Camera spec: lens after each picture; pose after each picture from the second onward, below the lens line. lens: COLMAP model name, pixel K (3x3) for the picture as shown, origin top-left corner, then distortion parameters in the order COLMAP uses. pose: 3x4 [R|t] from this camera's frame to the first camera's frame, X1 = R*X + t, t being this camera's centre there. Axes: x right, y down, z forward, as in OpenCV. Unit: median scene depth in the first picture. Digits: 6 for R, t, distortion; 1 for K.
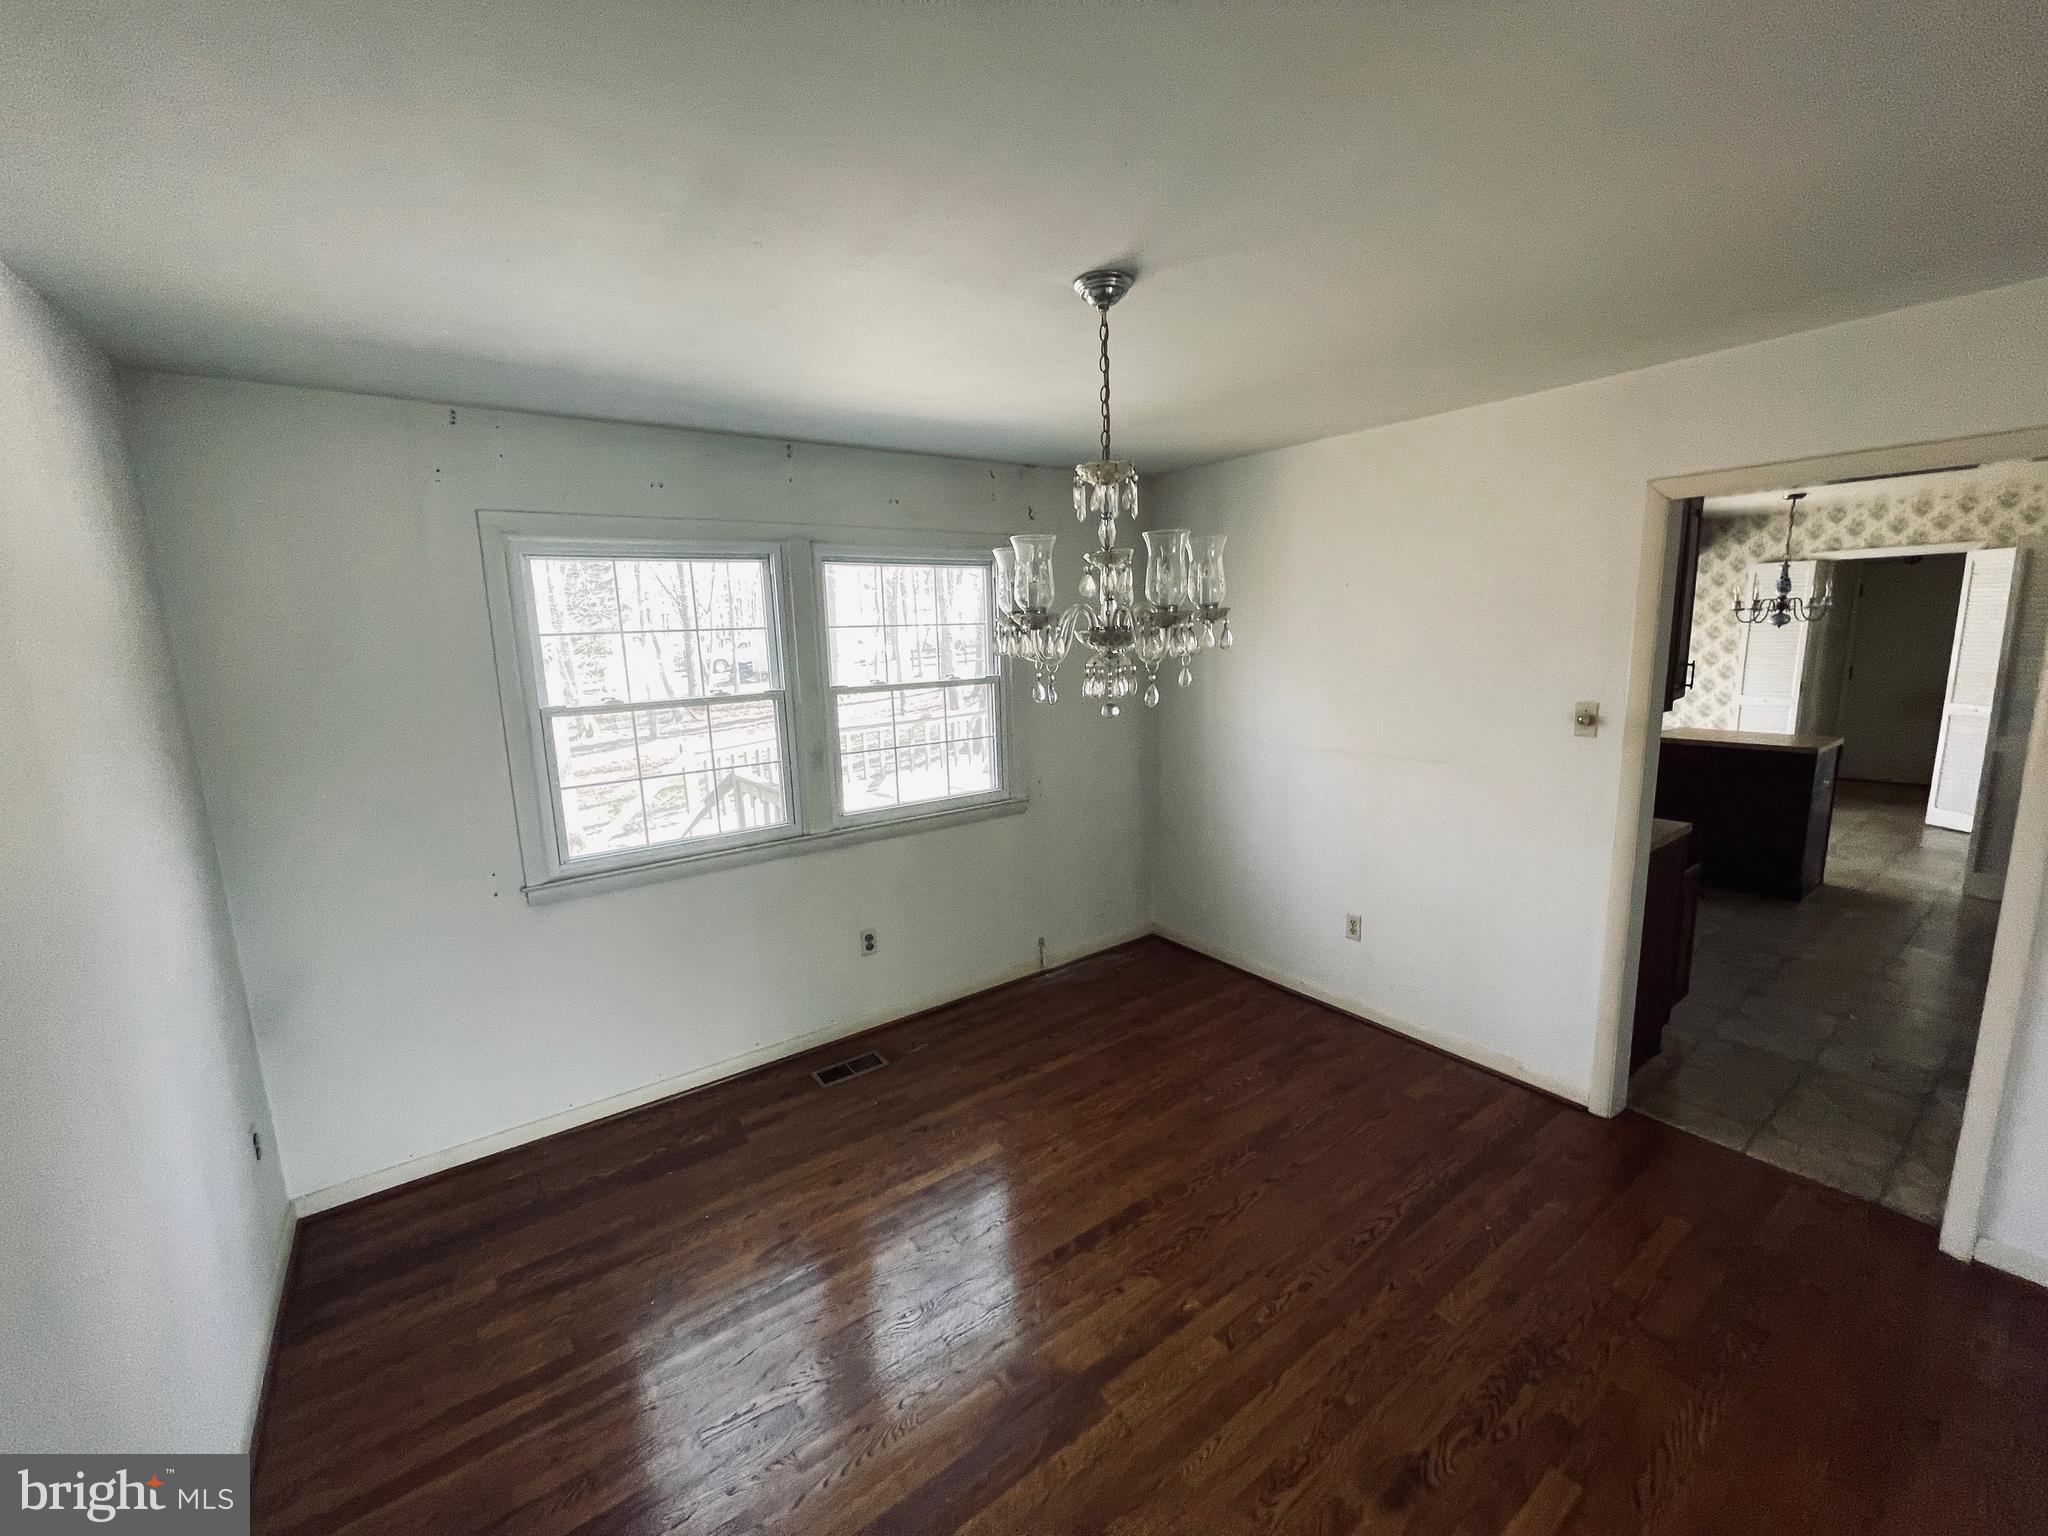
lens RADIAL K [[838.3, 0, 1024.0], [0, 838.3, 768.0], [0, 0, 1]] dist [0.002374, 0.001097]
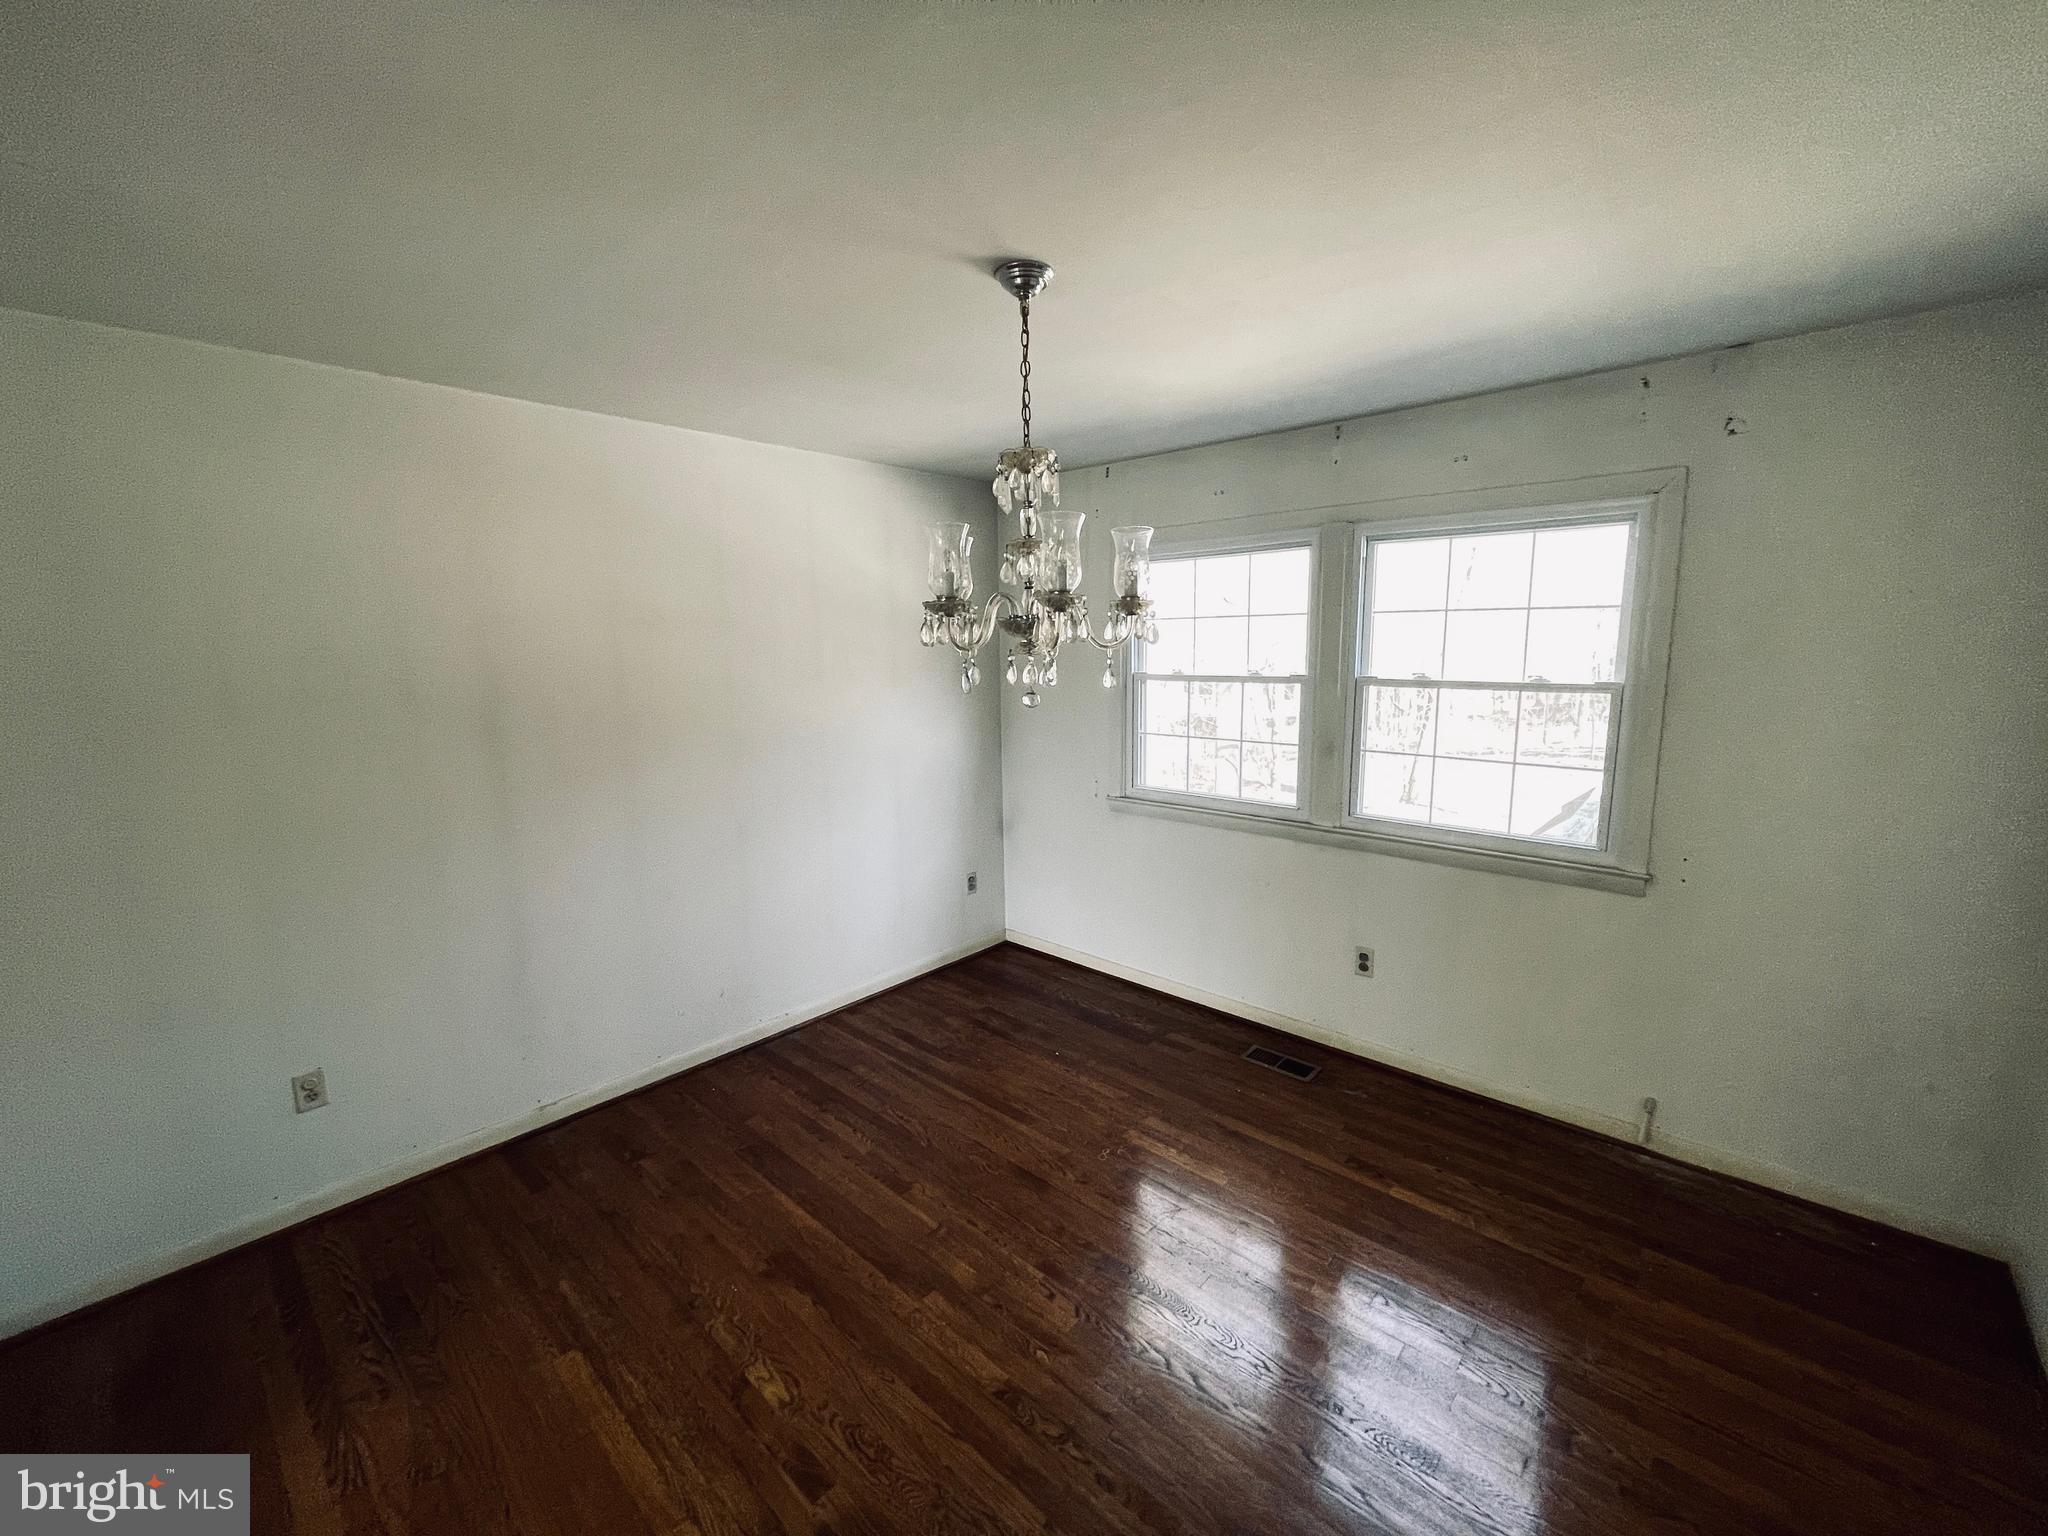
lens RADIAL K [[838.3, 0, 1024.0], [0, 838.3, 768.0], [0, 0, 1]] dist [0.002374, 0.001097]
pose [[0.193313, 0.178864, -0.964696, 0.778203], [-0.160389, 0.975777, 0.148778, -0.096455], [0.967939, 0.125966, 0.217318, 0.564672]]
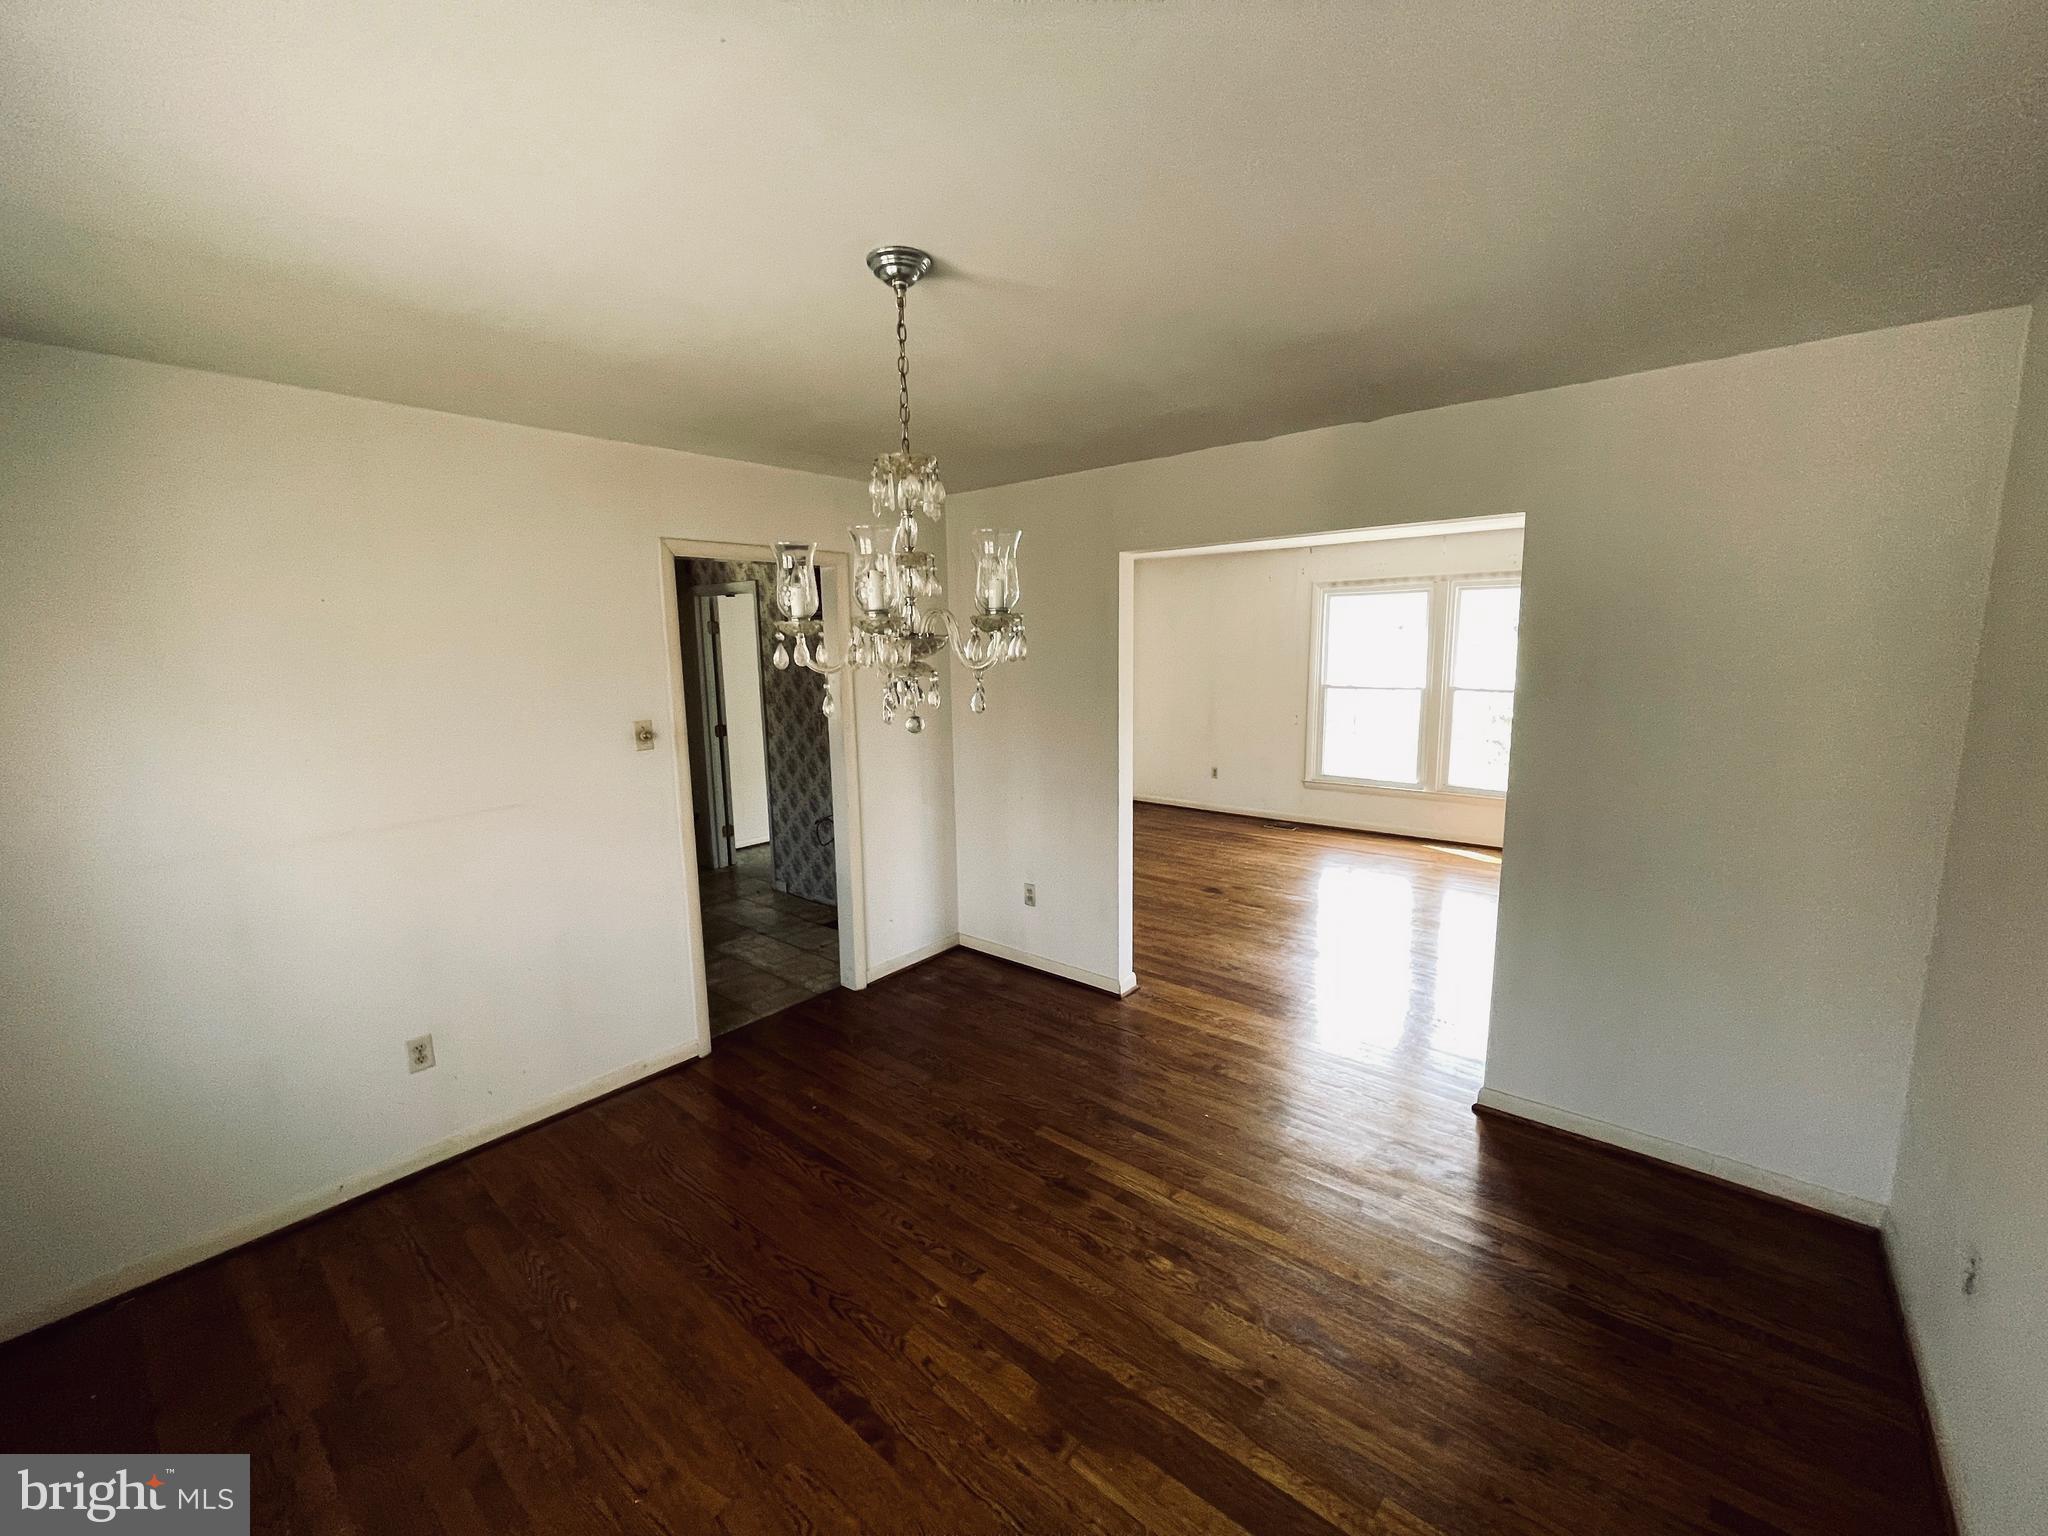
lens RADIAL K [[831.1, 0, 1024.0], [0, 831.1, 768.0], [0, 0, 1]] dist [-0.016965, 0.000067]
pose [[-0.243304, -0.114840, 0.963128, -0.574519], [0.194235, 0.967084, 0.164379, -0.103477], [-0.950303, 0.227068, -0.212990, 0.779182]]
